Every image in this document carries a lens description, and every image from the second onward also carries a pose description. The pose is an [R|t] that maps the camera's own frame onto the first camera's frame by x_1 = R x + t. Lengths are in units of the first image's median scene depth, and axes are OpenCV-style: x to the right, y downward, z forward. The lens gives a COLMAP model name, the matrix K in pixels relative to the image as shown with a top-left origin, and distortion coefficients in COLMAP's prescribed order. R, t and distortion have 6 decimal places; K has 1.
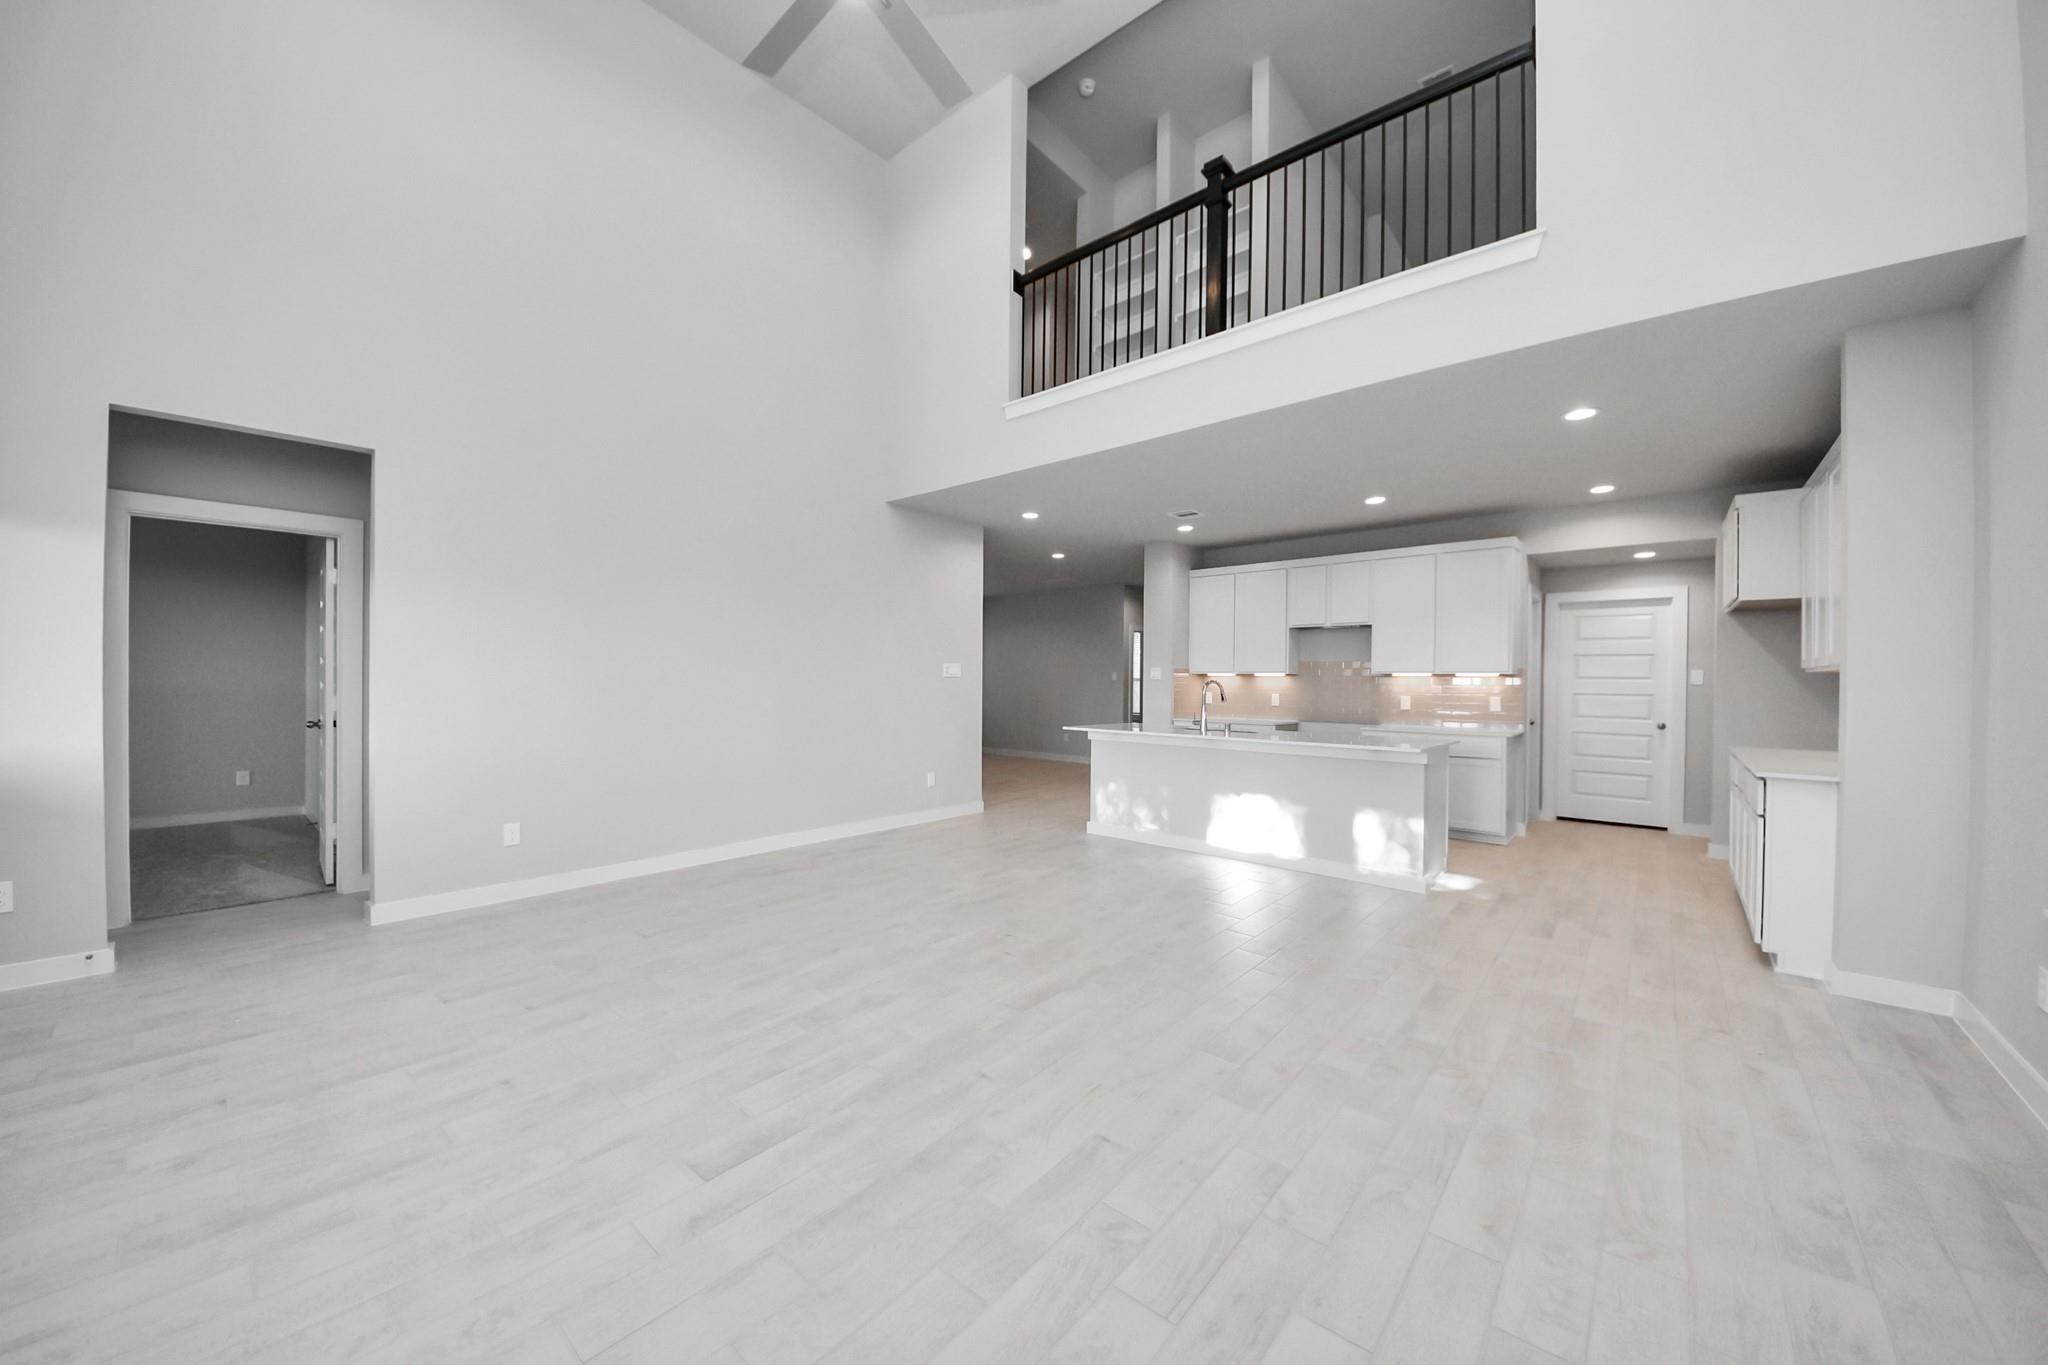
lens RADIAL K [[730.1, 0, 1024.0], [0, 730.1, 682.5], [0, 0, 1]] dist [0.028113, -0.017951]
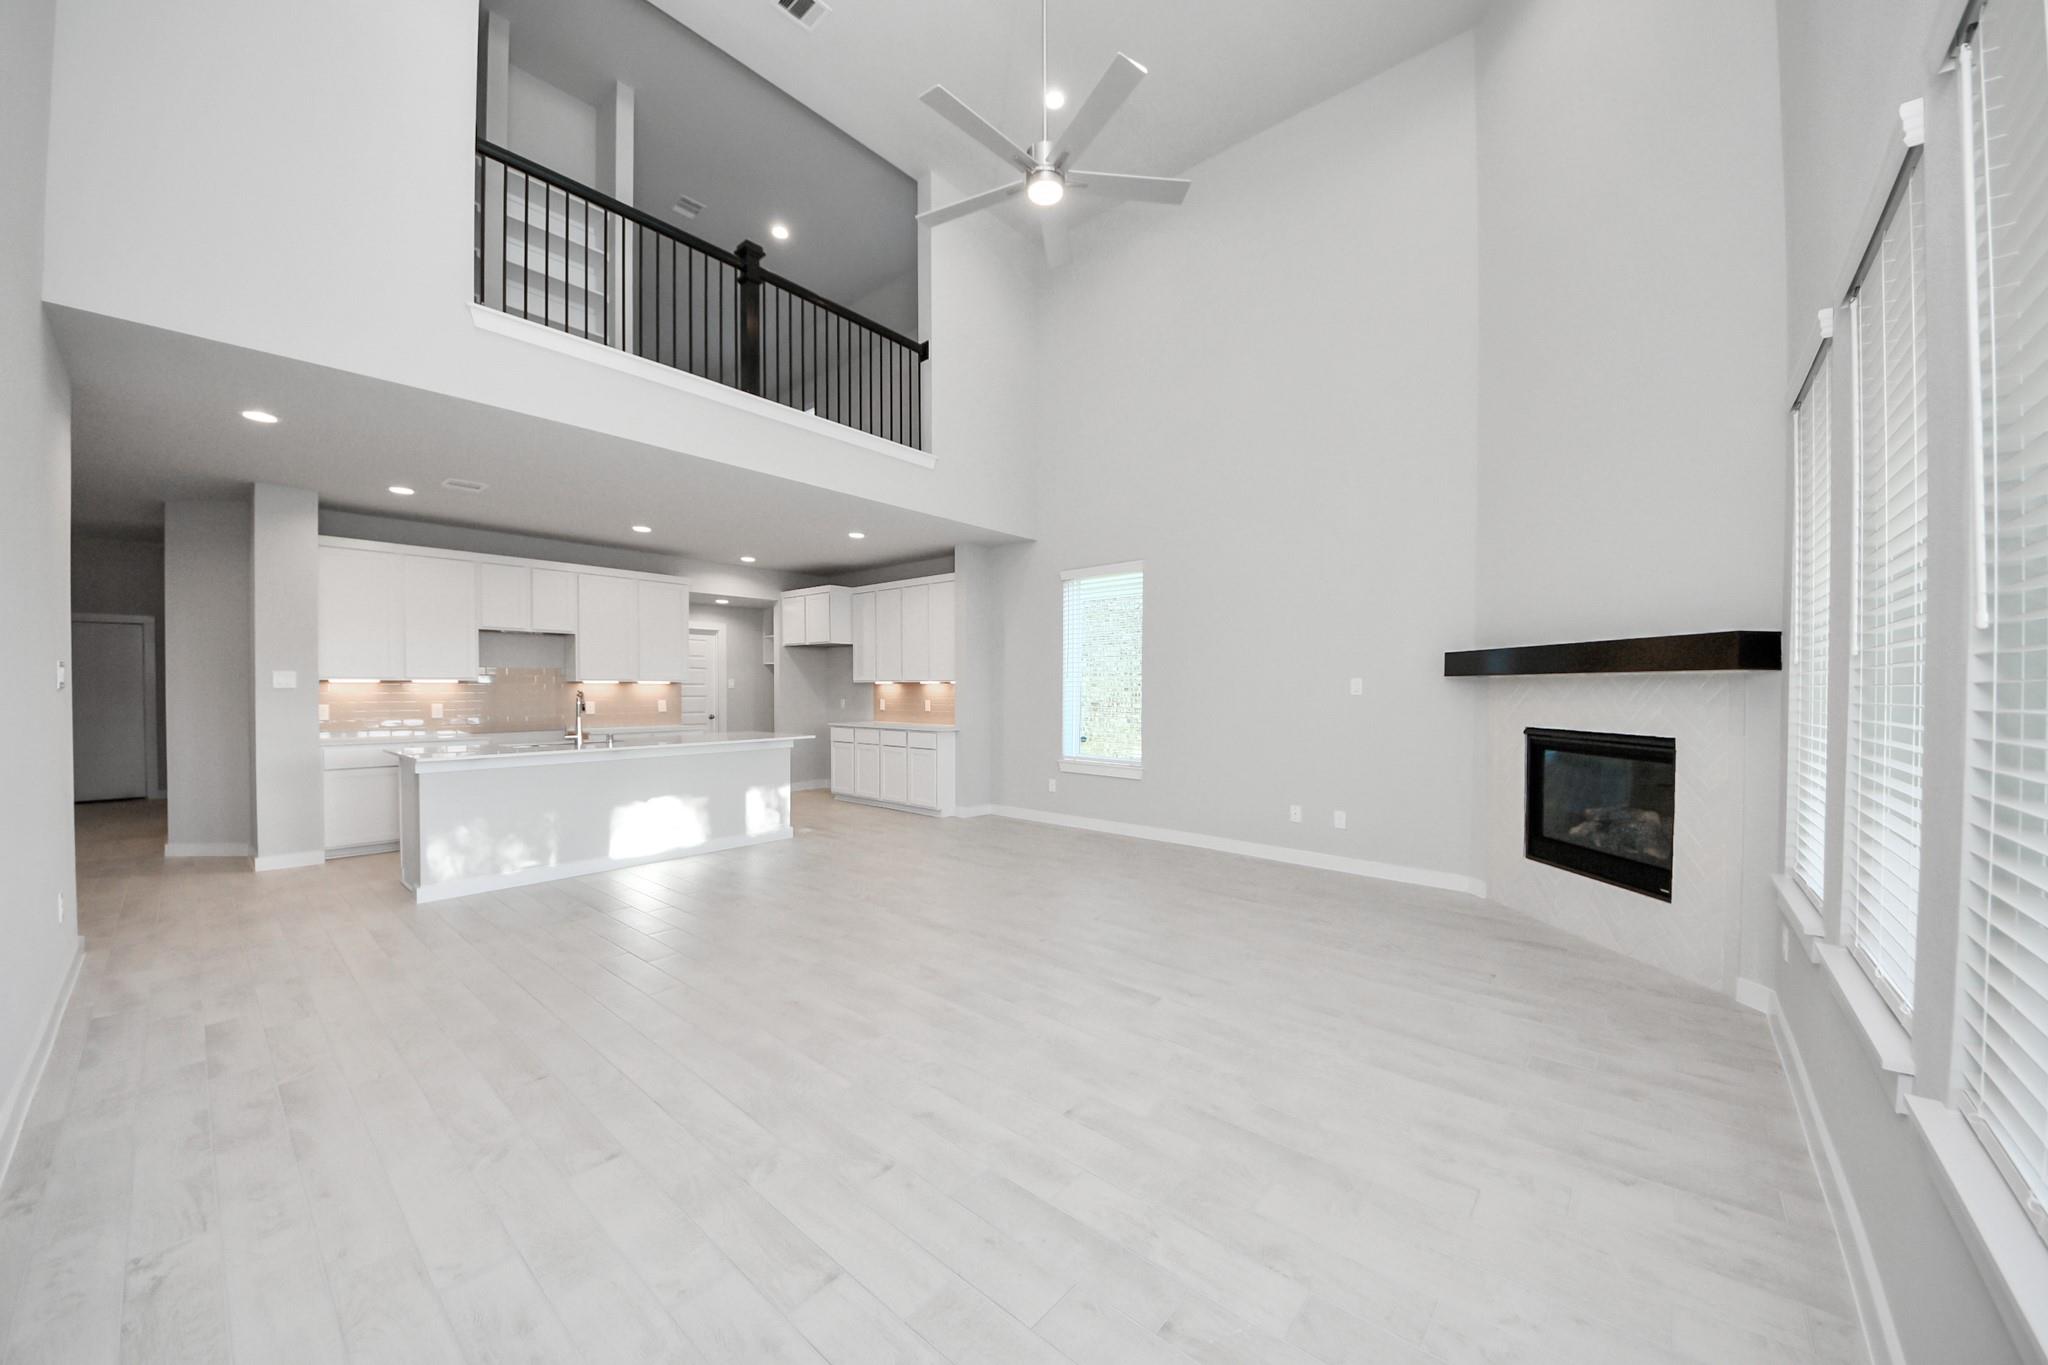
lens RADIAL K [[720.7, 0, 1017.3], [0, 720.7, 694.3], [0, 0, 1]] dist [0.045495, -0.026371]
pose [[0.007511, -0.018736, 0.999796, -0.659901], [0.002539, 0.999822, 0.018718, -0.013735], [-0.999969, 0.002398, 0.007558, 0.420147]]
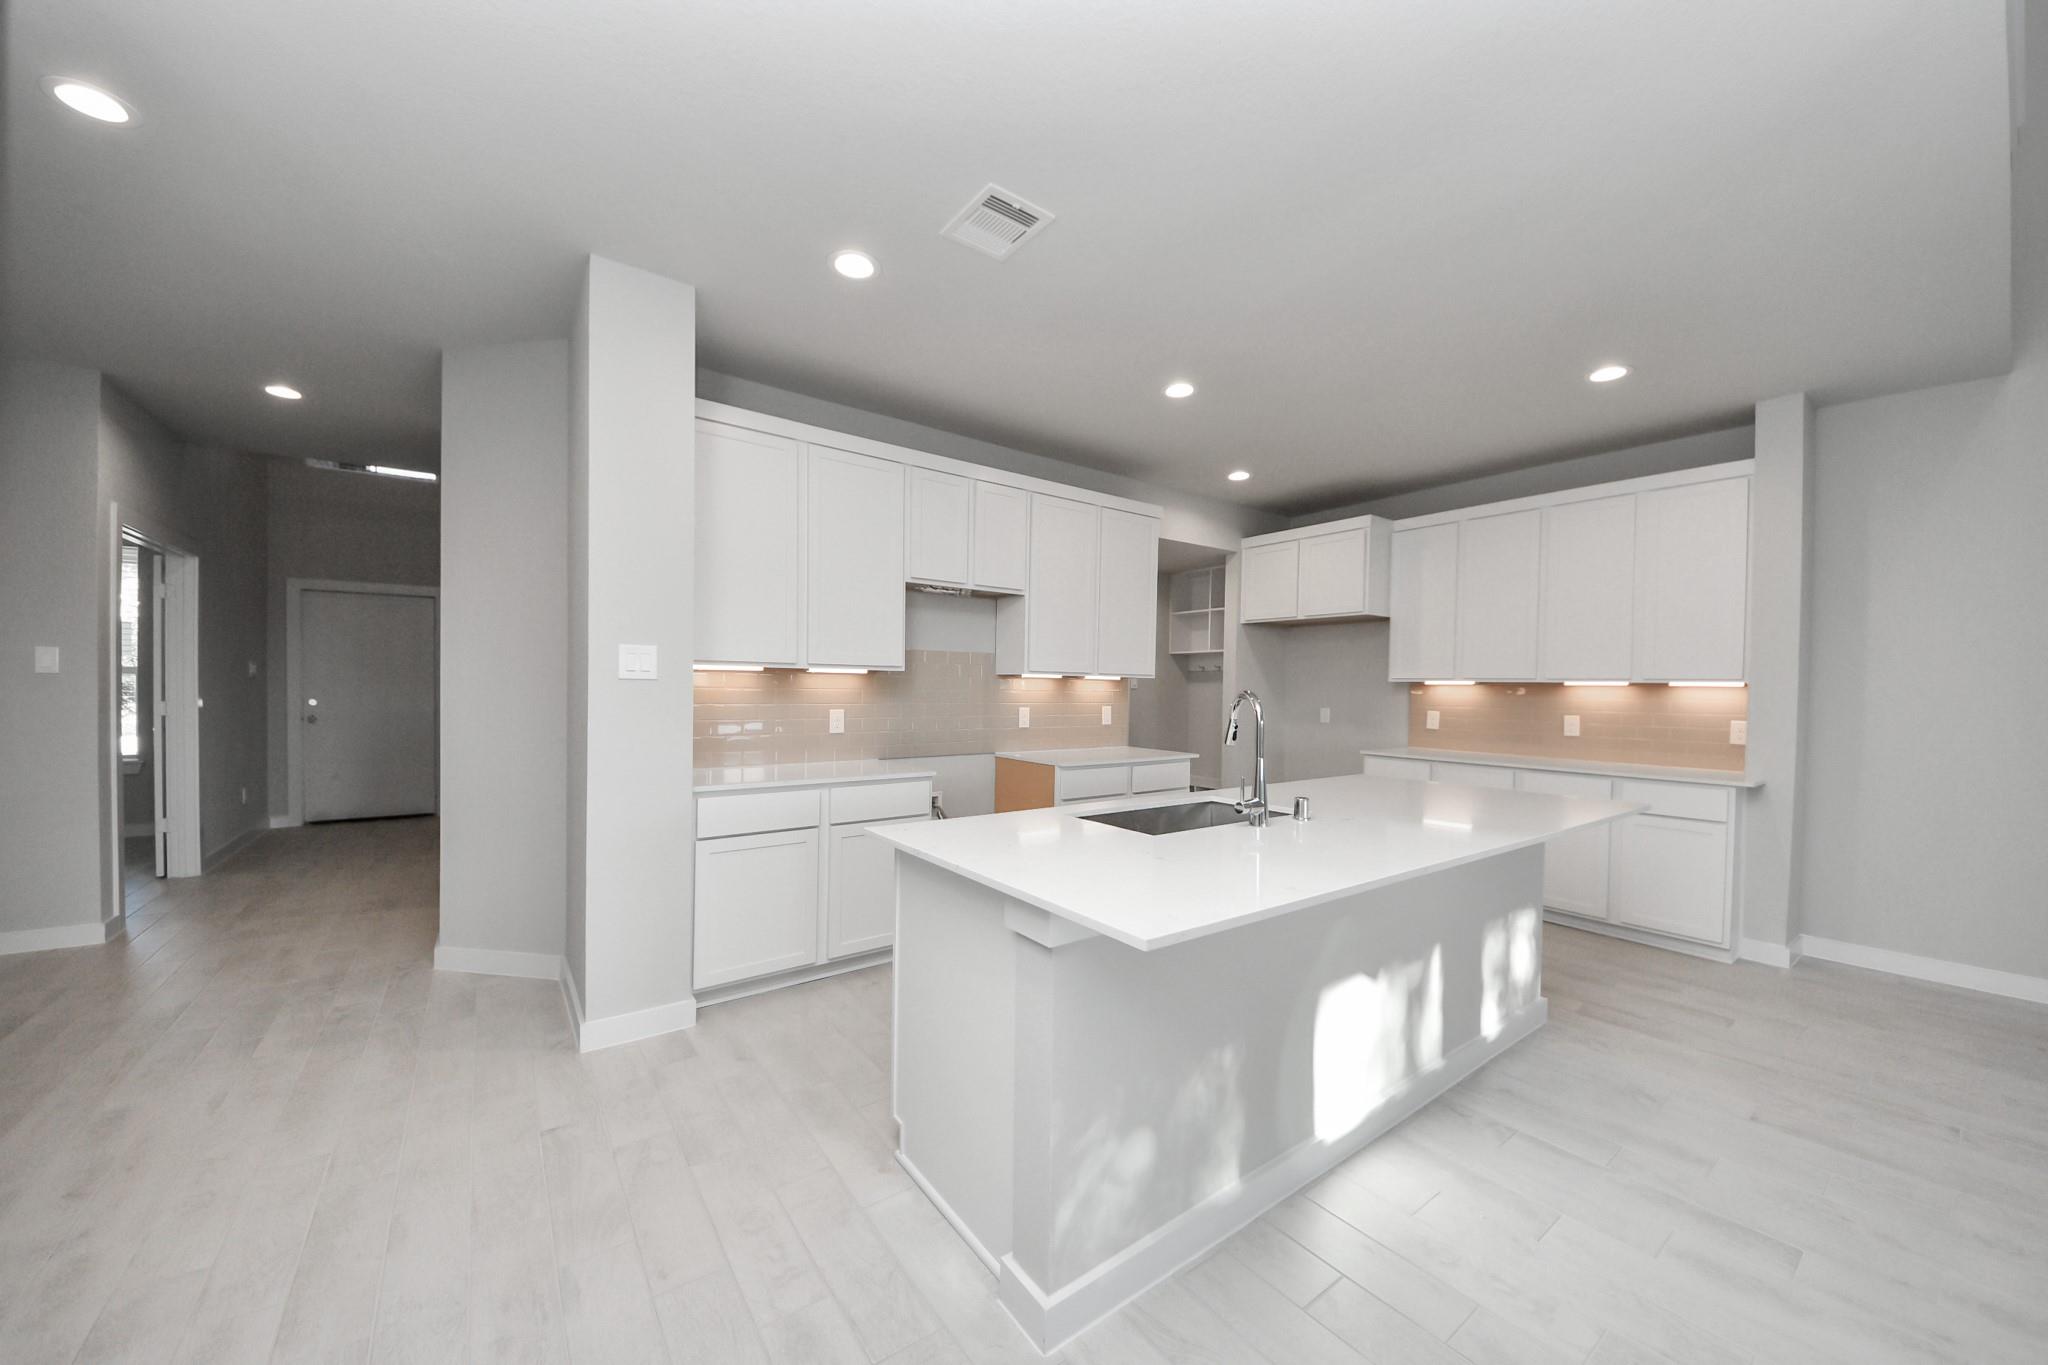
lens RADIAL K [[730.1, 0, 1024.0], [0, 730.1, 682.5], [0, 0, 1]] dist [0.028113, -0.017951]
pose [[0.227264, 0.000286, 0.973833, -0.148435], [-0.009703, 0.999951, 0.001970, -0.007245], [-0.973785, -0.009897, 0.227255, 0.998357]]
